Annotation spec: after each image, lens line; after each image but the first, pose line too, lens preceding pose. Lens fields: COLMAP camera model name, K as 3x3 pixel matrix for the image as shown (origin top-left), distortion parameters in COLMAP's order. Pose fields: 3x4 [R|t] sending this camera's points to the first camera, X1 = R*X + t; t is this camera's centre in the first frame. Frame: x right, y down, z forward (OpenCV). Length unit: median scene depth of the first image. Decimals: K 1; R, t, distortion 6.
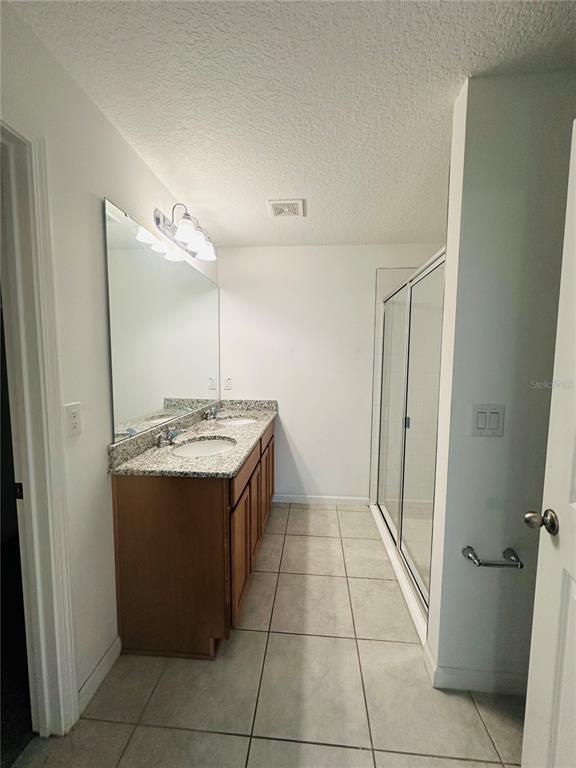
lens RADIAL K [[305.3, 0, 290.6], [0, 305.3, 385.2], [0, 0, 1]] dist [-0.005370, 0.001966]
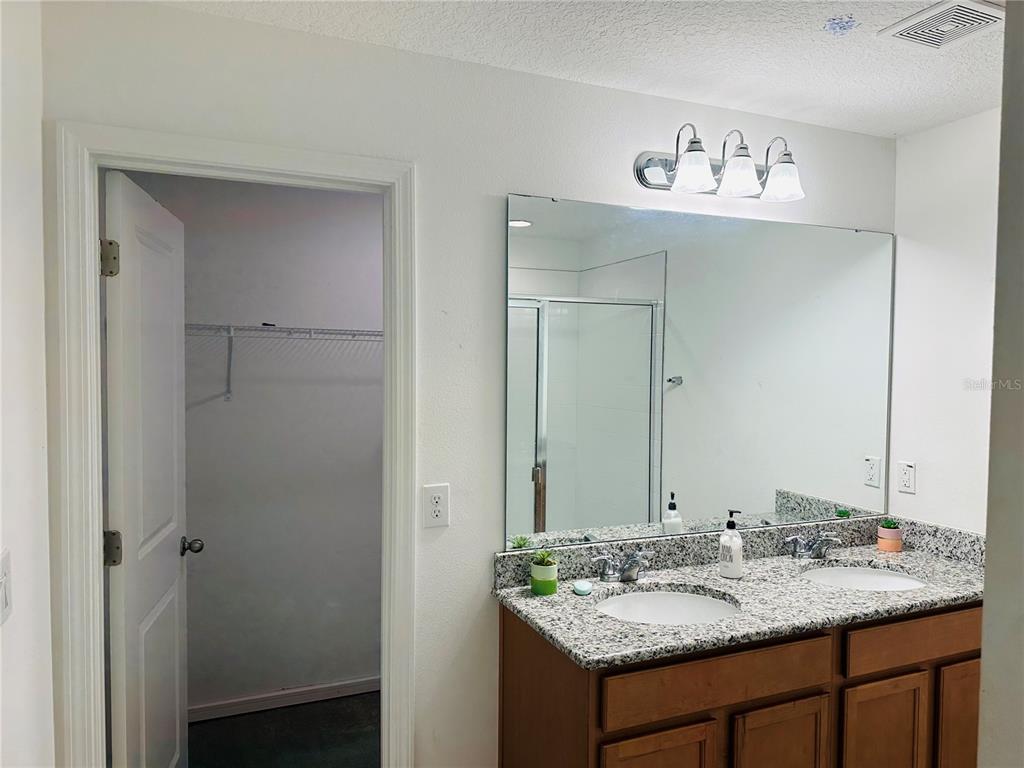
lens RADIAL K [[722.4, 0, 511.3], [0, 722.4, 378.0], [0, 0, 1]] dist [0.045339, -0.057347]
pose [[0.455758, 0.016103, -0.889958, 0.537715], [-0.078373, 0.996679, -0.022102, -0.099175], [0.886647, 0.079822, 0.455506, 0.178515]]
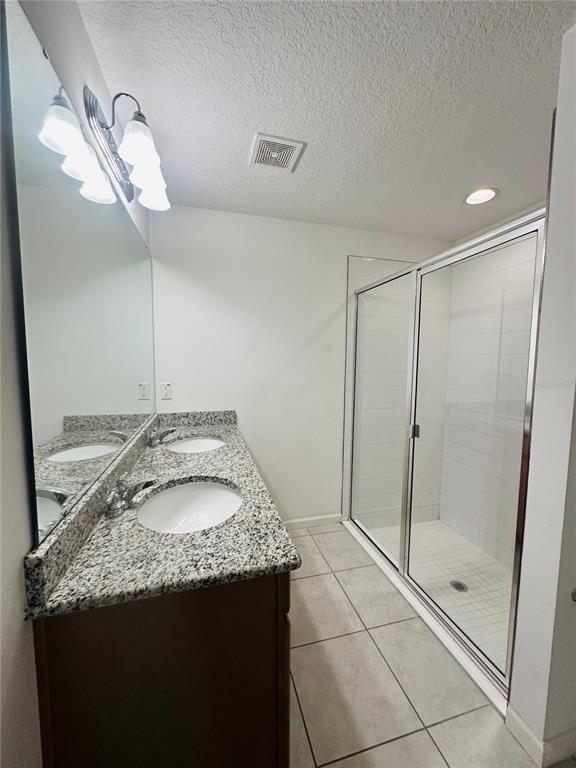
lens RADIAL K [[305.3, 0, 290.1], [0, 305.3, 385.4], [0, 0, 1]] dist [-0.005370, 0.001966]
pose [[0.939468, -0.028179, 0.341476, -0.248311], [0.025063, 0.999594, 0.013533, -0.029862], [-0.341719, -0.004156, 0.939793, 0.297647]]
